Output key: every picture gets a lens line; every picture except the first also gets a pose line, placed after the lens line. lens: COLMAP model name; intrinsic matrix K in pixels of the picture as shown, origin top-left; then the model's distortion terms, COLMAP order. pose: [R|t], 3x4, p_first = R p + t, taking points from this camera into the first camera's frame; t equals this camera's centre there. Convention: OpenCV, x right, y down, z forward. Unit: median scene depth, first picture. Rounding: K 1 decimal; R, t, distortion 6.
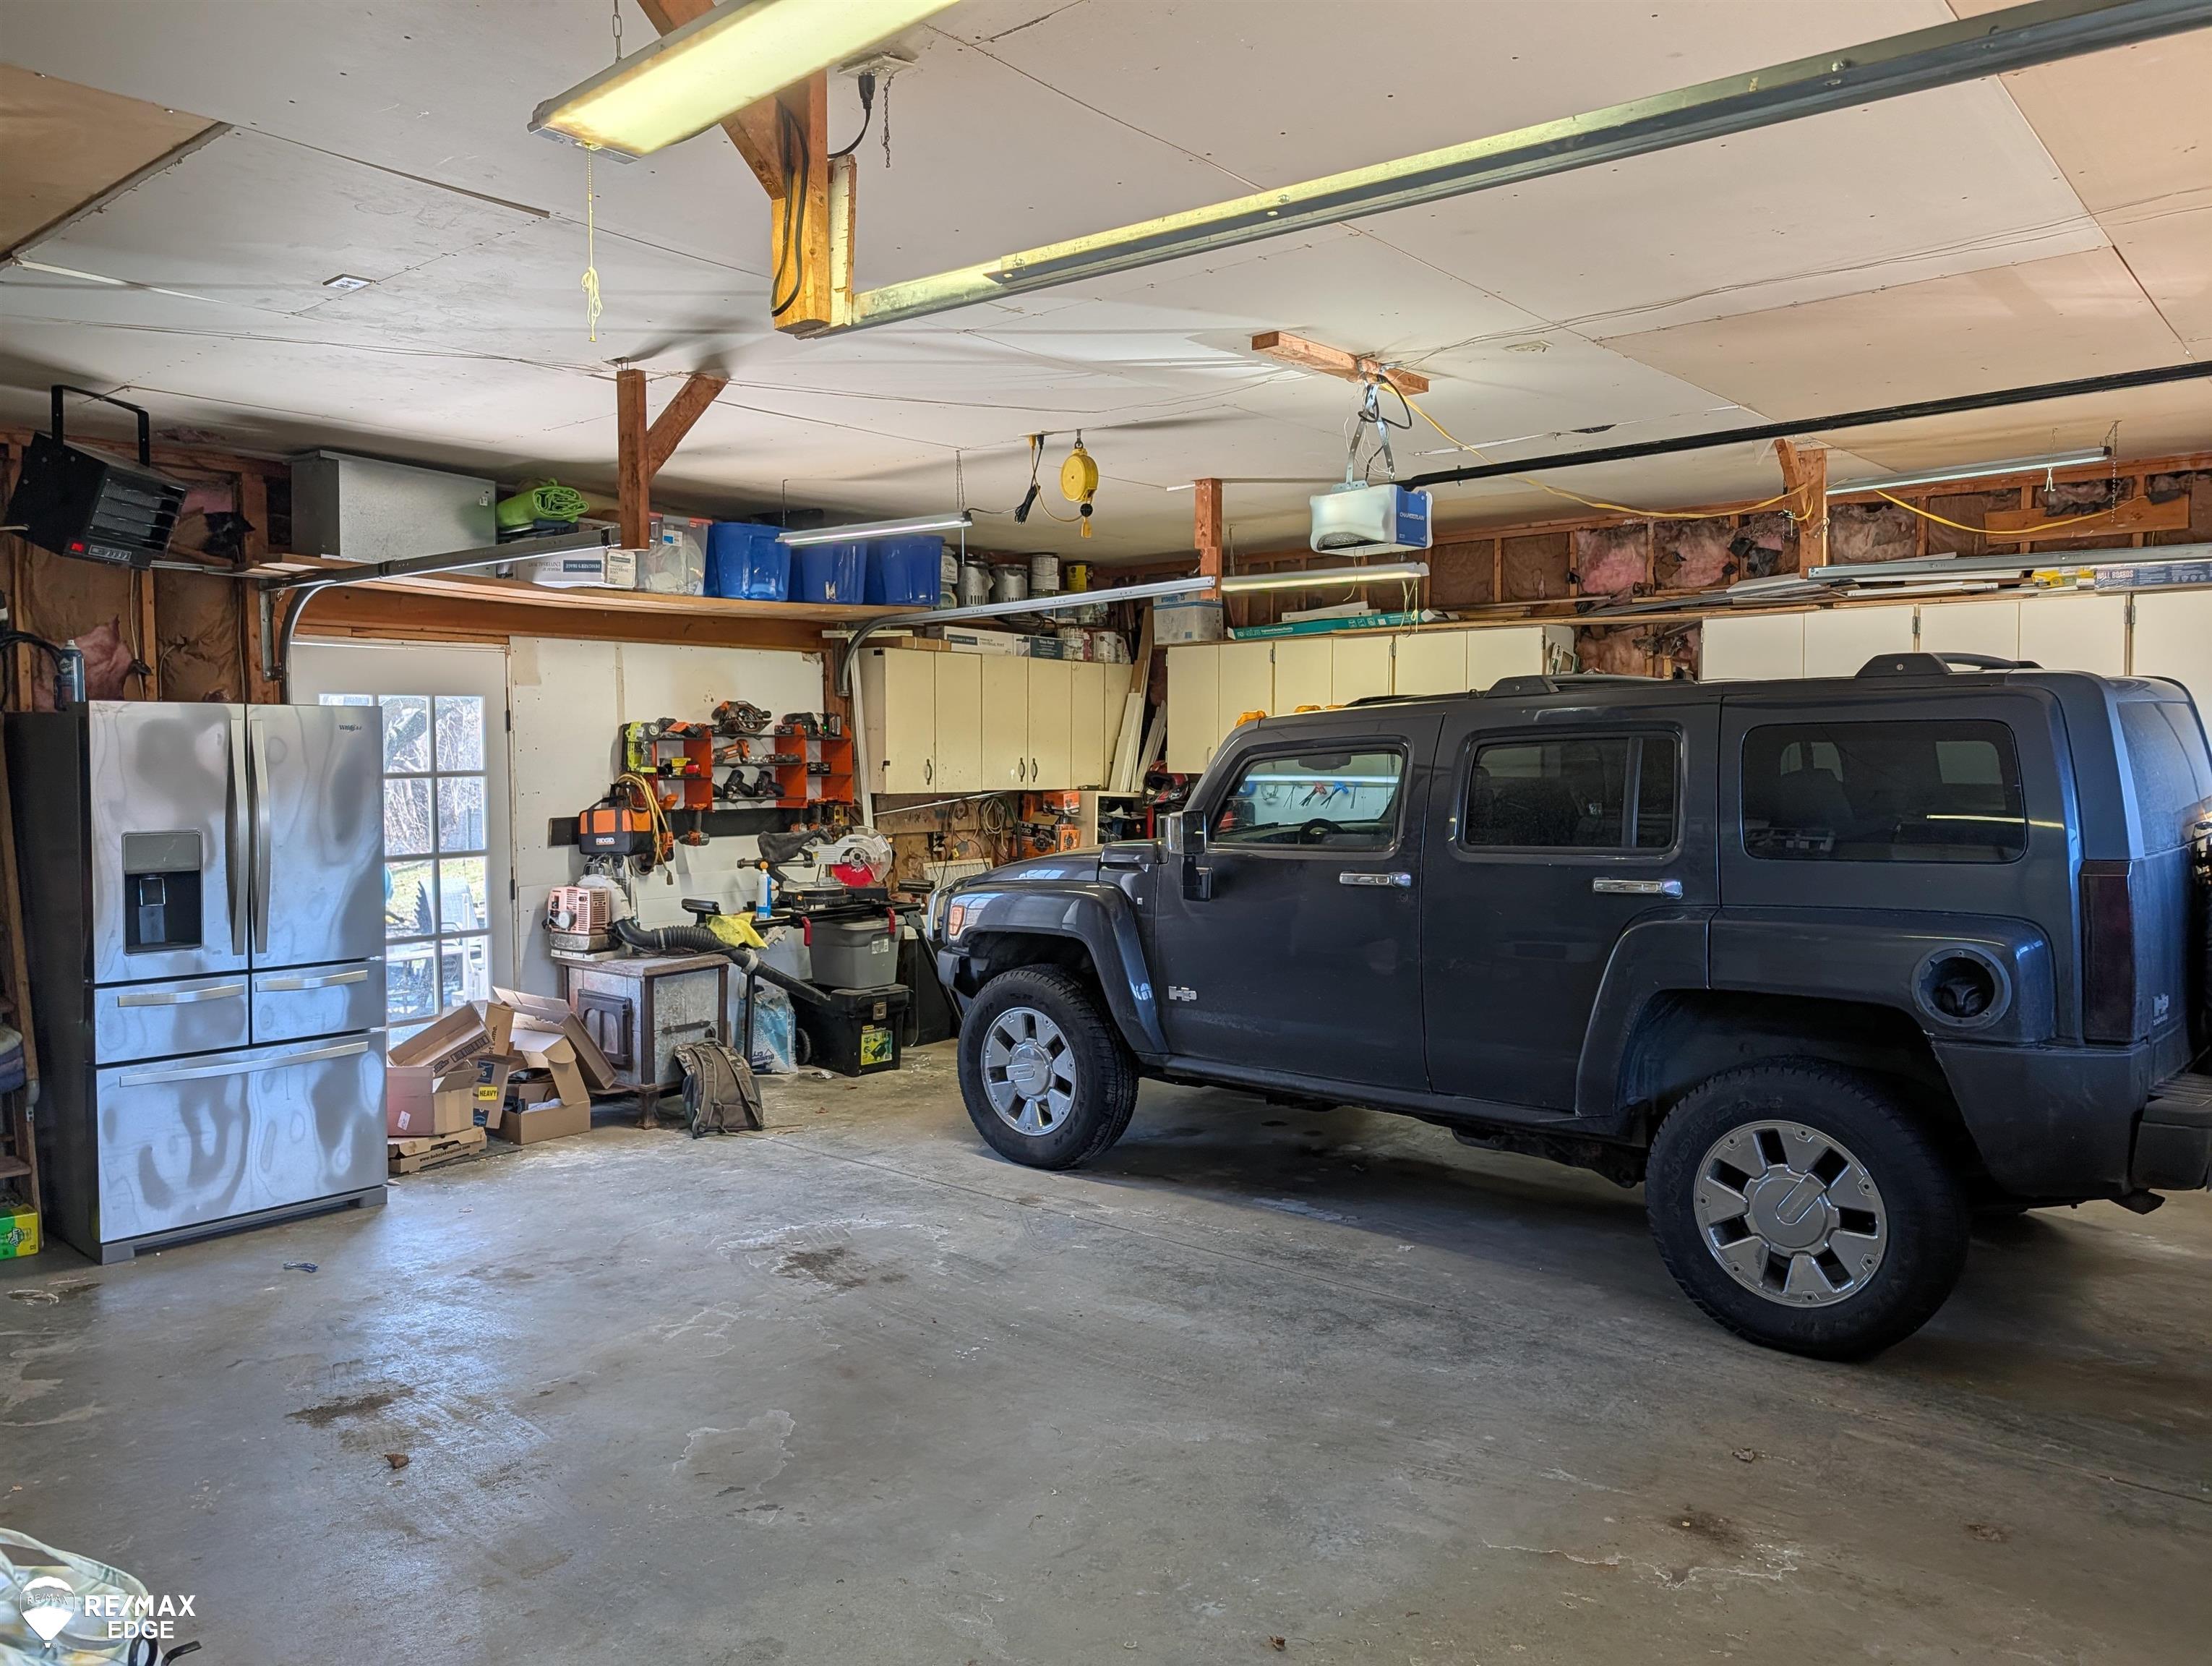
lens RADIAL K [[1576.4, 0, 1093.6], [0, 1576.4, 825.4], [0, 0, 1]] dist [0.013746, -0.006886]
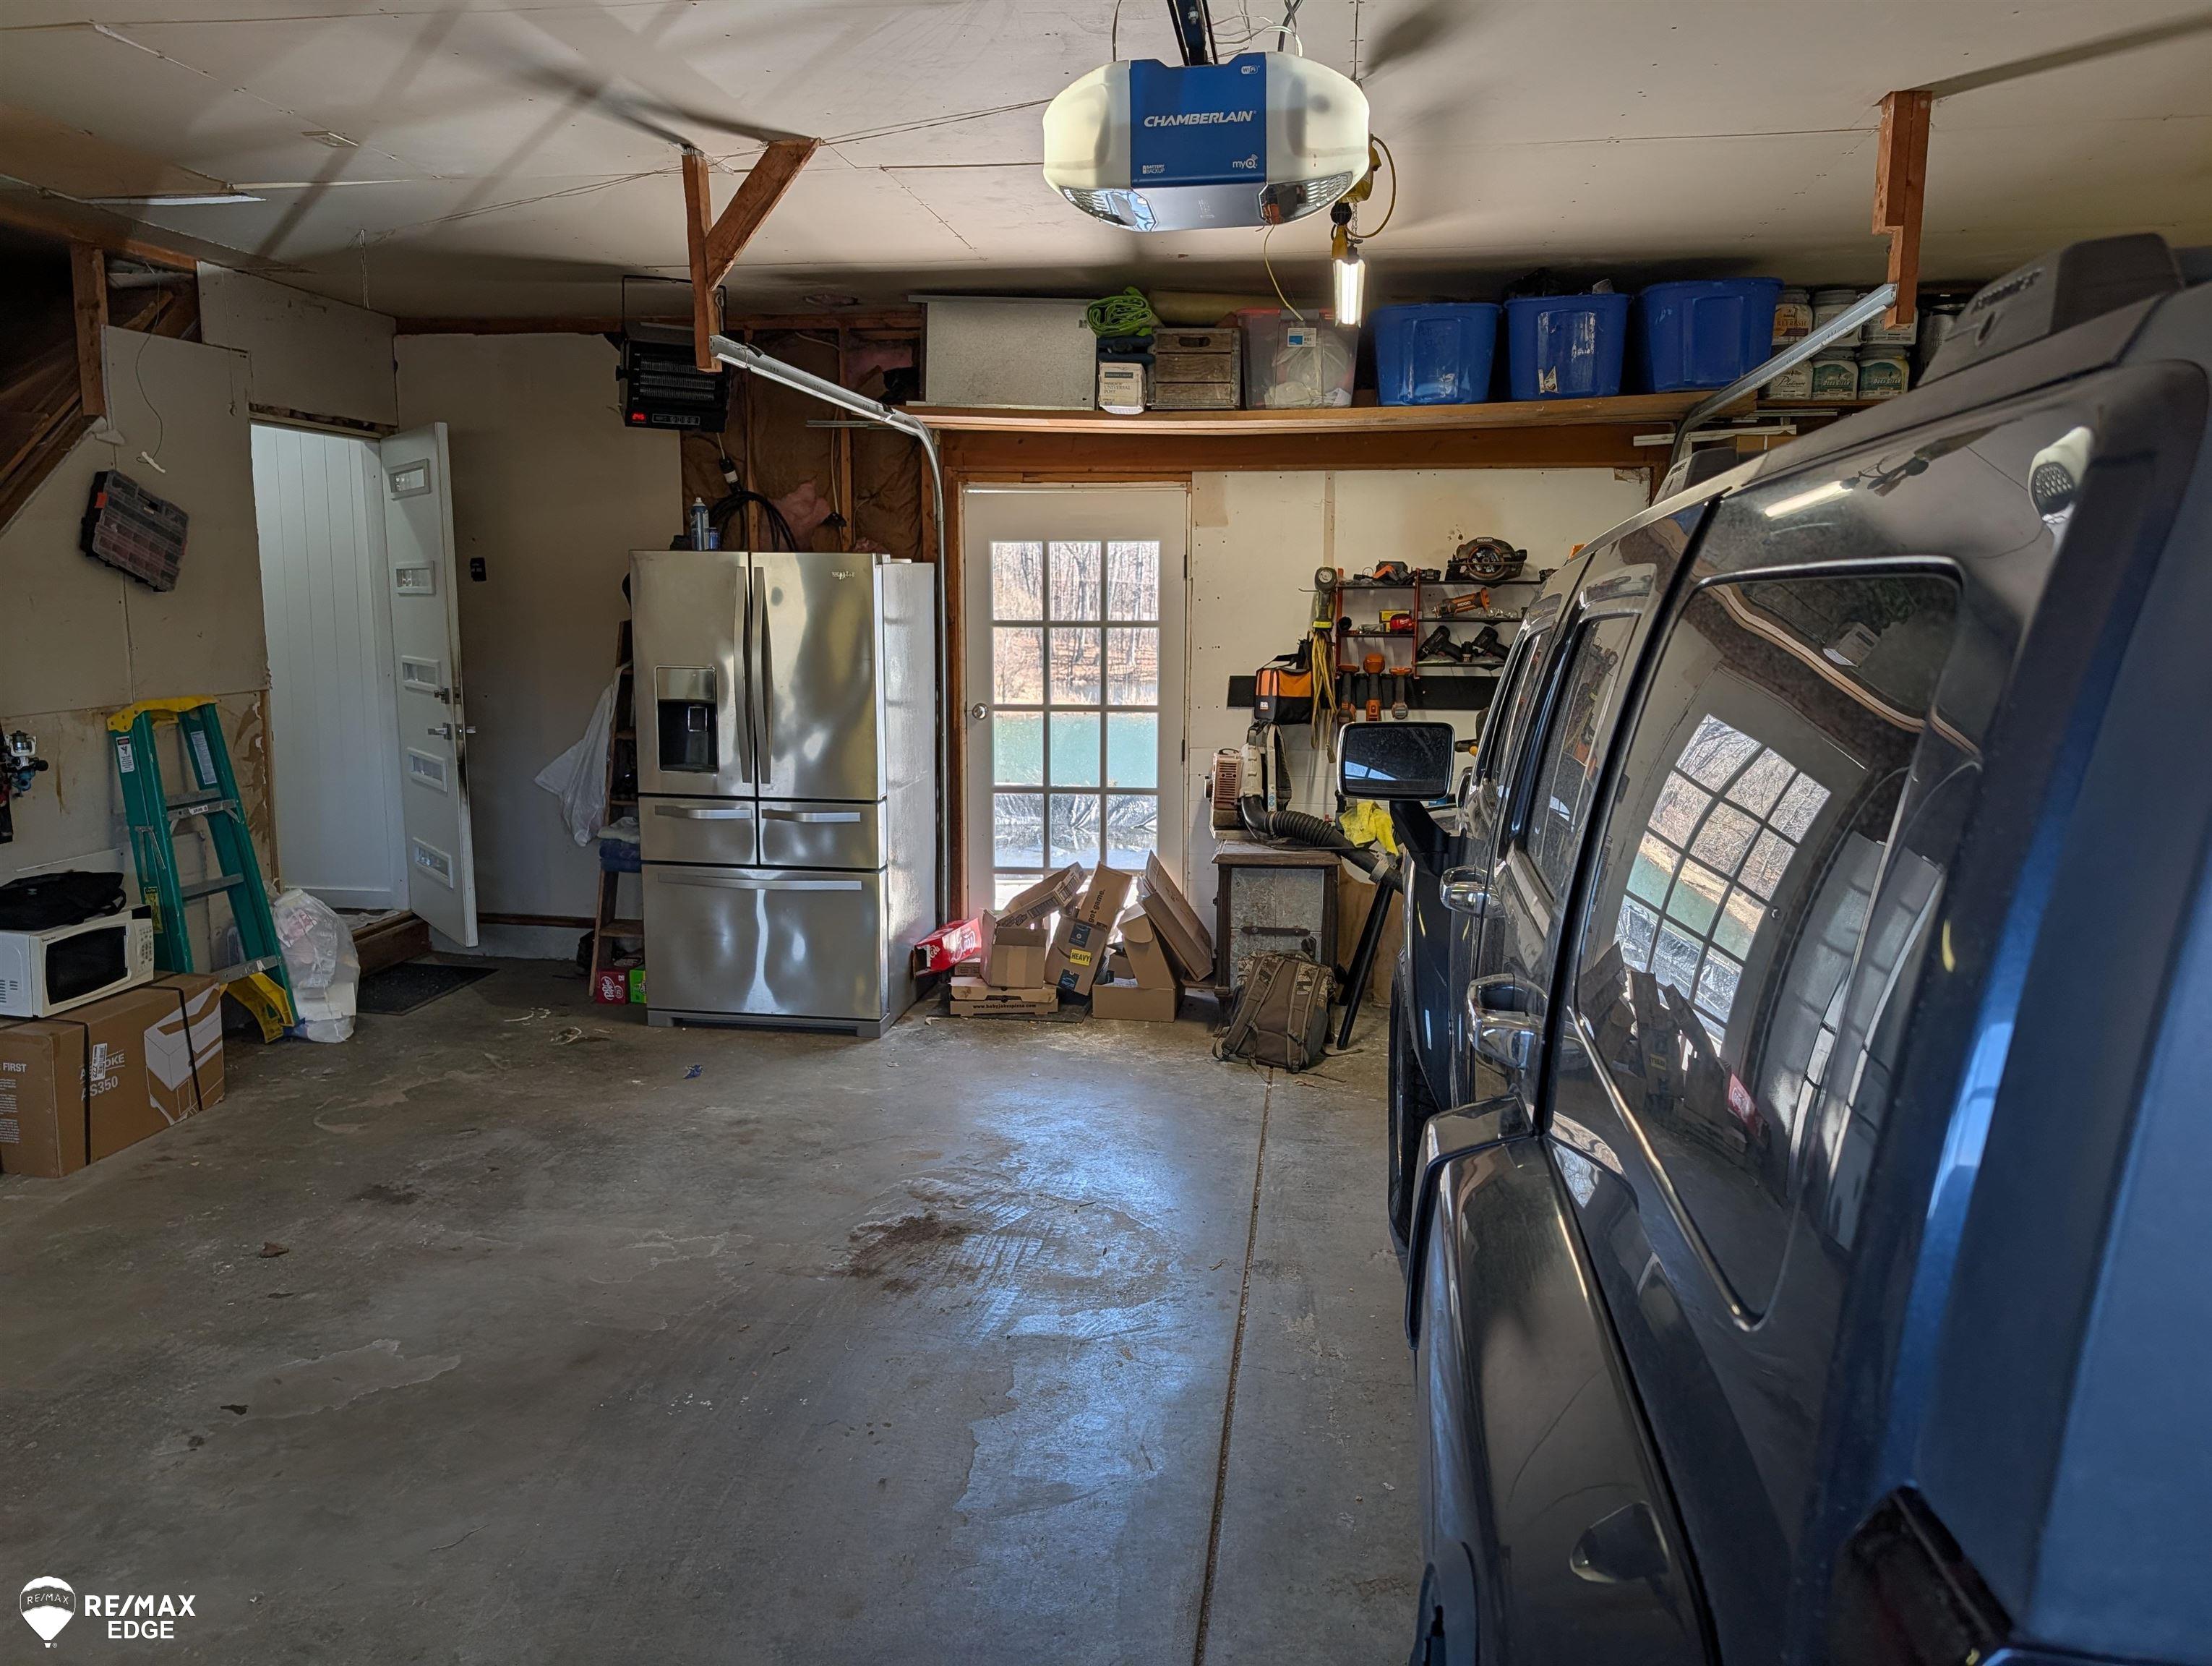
lens RADIAL K [[1576.4, 0, 1093.6], [0, 1576.4, 825.4], [0, 0, 1]] dist [0.013746, -0.006886]
pose [[0.531974, 0.138334, -0.835384, 0.459700], [-0.048467, 0.989922, 0.133061, -0.042897], [0.845372, -0.030296, 0.533318, 0.553055]]
